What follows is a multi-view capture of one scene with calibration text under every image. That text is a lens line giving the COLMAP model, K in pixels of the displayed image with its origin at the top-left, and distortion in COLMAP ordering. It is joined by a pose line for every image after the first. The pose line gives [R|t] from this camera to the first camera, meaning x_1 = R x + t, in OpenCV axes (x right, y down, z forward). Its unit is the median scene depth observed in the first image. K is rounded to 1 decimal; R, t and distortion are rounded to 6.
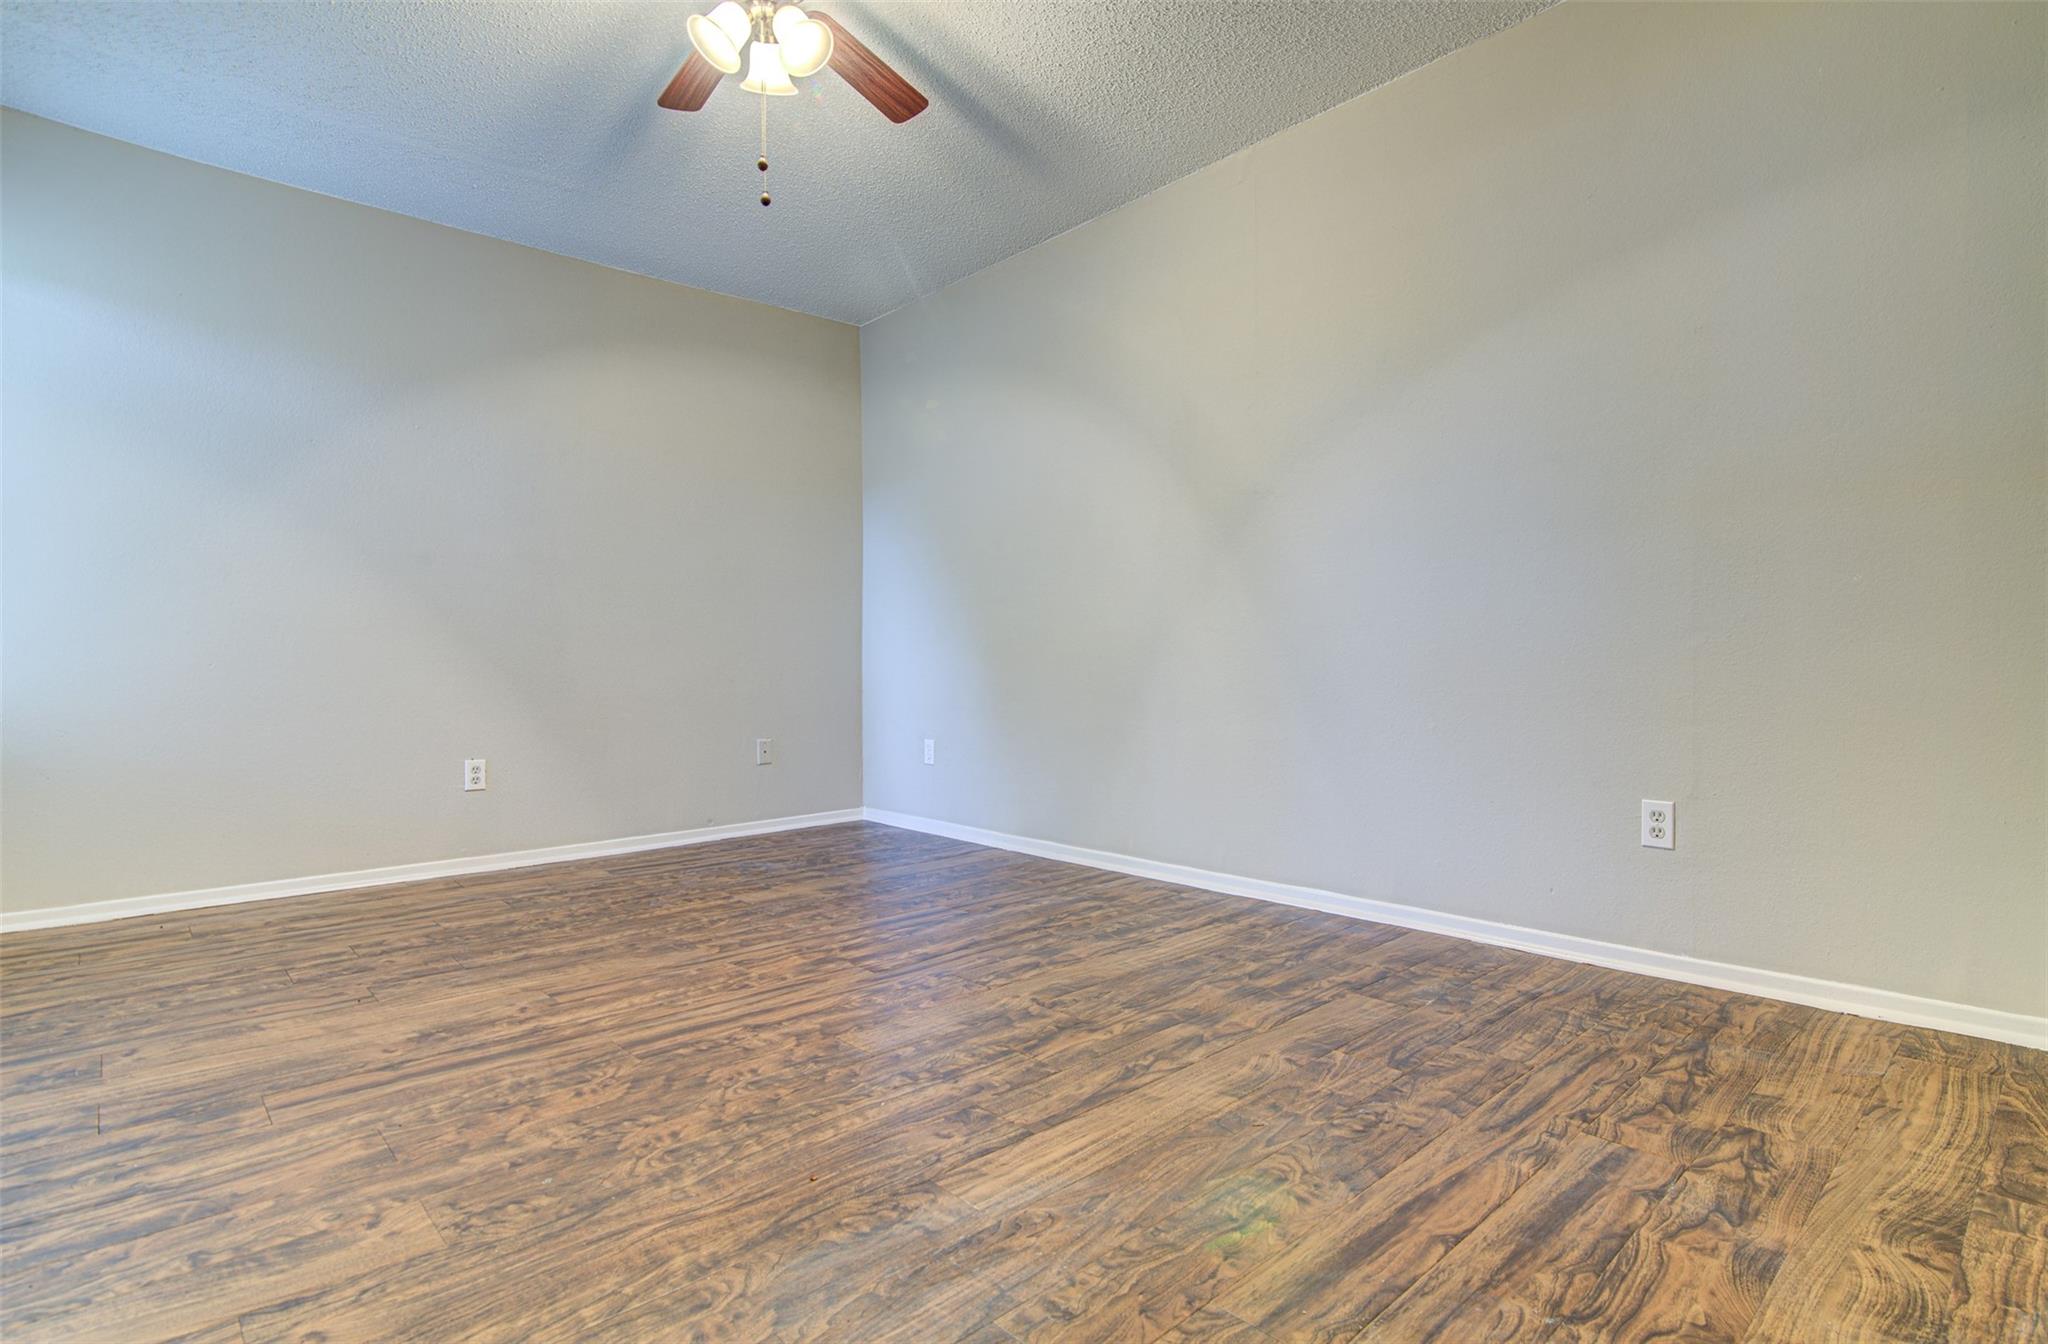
lens RADIAL K [[1013.1, 0, 1030.7], [0, 1013.1, 665.3], [0, 0, 1]] dist [0.003271, 0.000027]
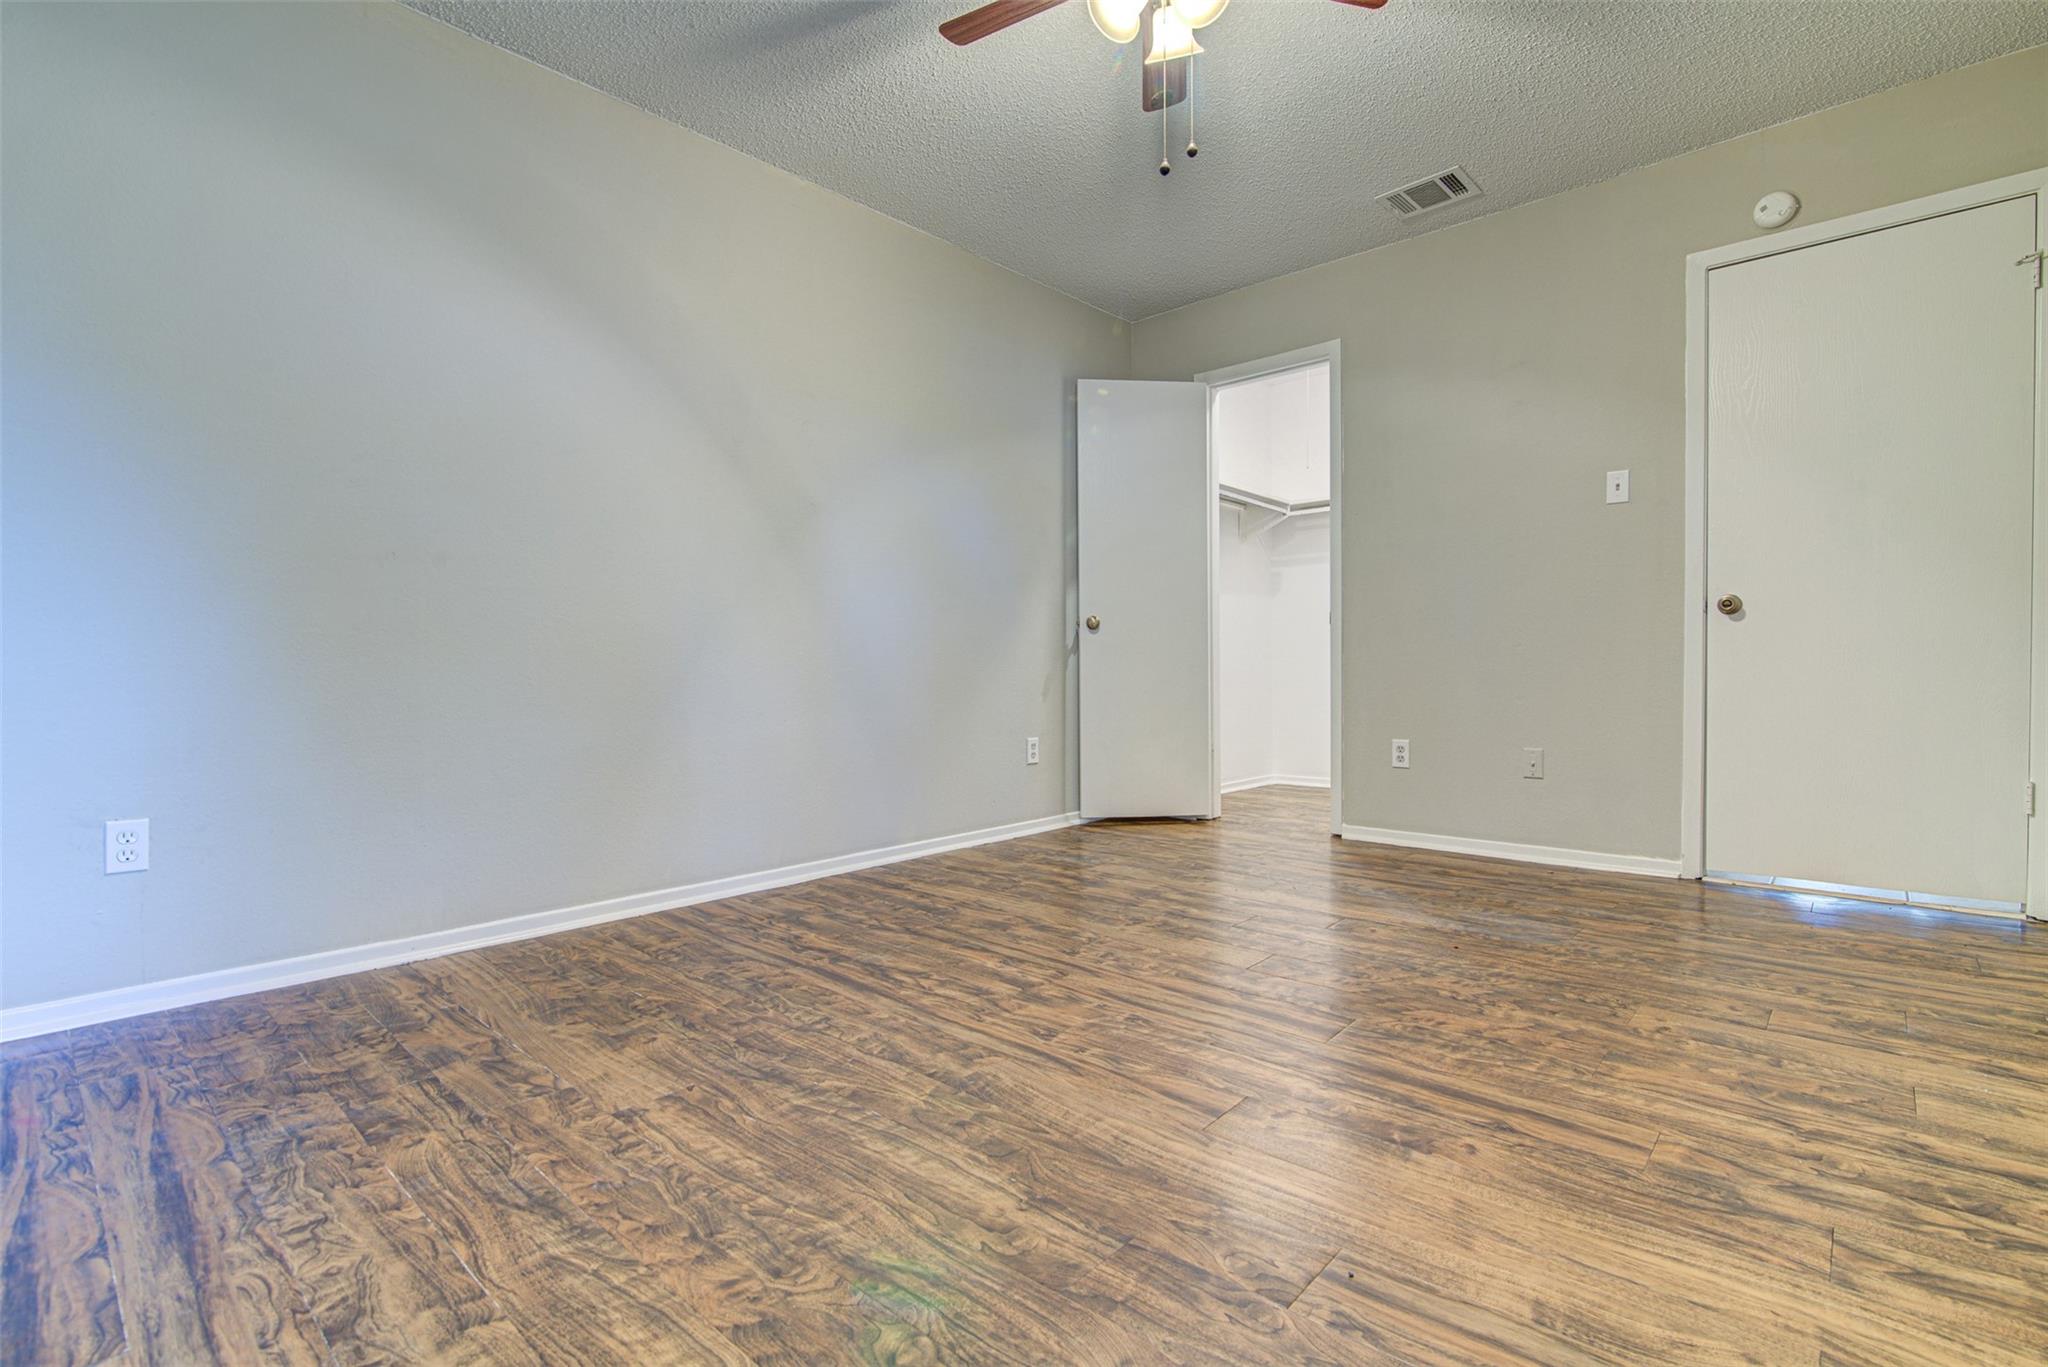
lens RADIAL K [[937.0, 0, 1025.9], [0, 937.0, 687.9], [0, 0, 1]] dist [-0.004528, -0.000482]
pose [[-0.094331, -0.014548, 0.995435, -1.501086], [0.009279, 0.999837, 0.015492, 0.017404], [-0.995498, 0.010698, -0.094181, 1.611623]]
